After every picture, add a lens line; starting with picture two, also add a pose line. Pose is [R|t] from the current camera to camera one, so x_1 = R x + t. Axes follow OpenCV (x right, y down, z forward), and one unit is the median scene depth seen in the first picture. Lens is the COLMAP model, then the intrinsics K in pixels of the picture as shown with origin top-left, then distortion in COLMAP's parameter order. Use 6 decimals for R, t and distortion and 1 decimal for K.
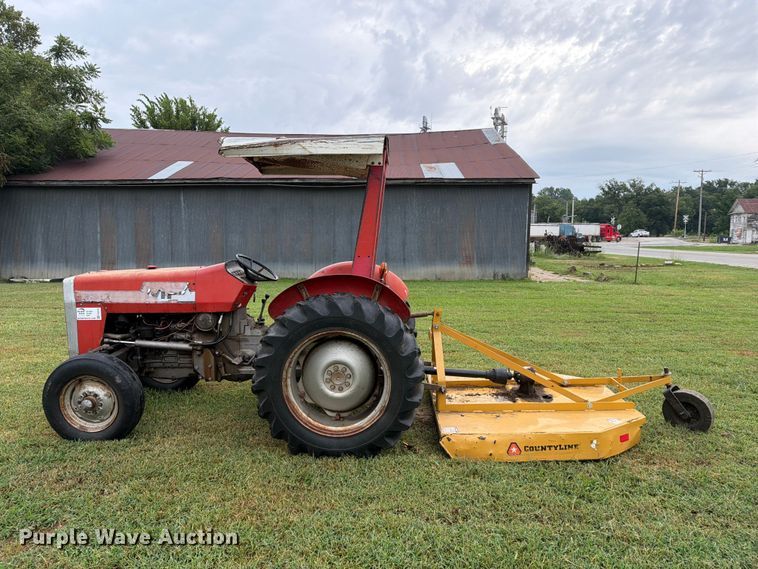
lens RADIAL K [[533.6, 0, 378.9], [0, 533.6, 281.9], [0, 0, 1]] dist [0.033752, -0.047496]
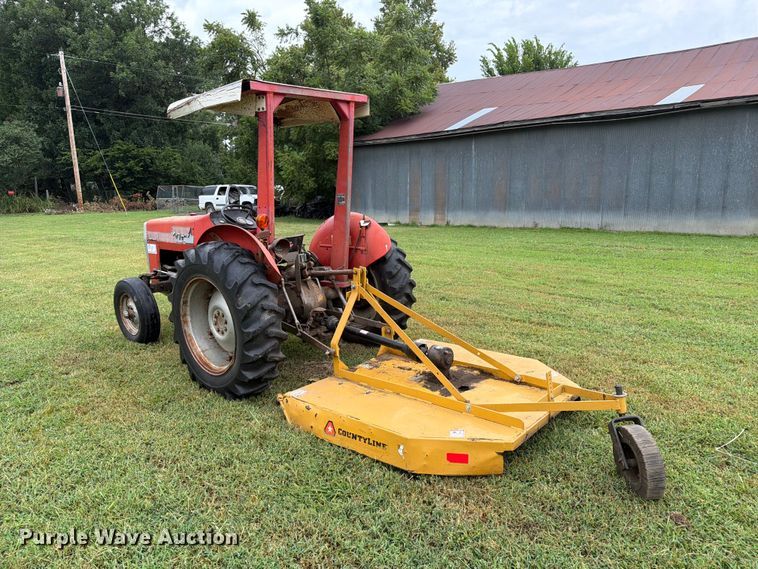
lens RADIAL K [[533.6, 0, 374.1], [0, 533.6, 289.2], [0, 0, 1]] dist [0.033752, -0.047496]
pose [[0.749945, 0.103651, -0.653329, 0.855226], [-0.029771, 0.991936, 0.123197, -0.024971], [0.660829, -0.072941, 0.746983, 0.408106]]
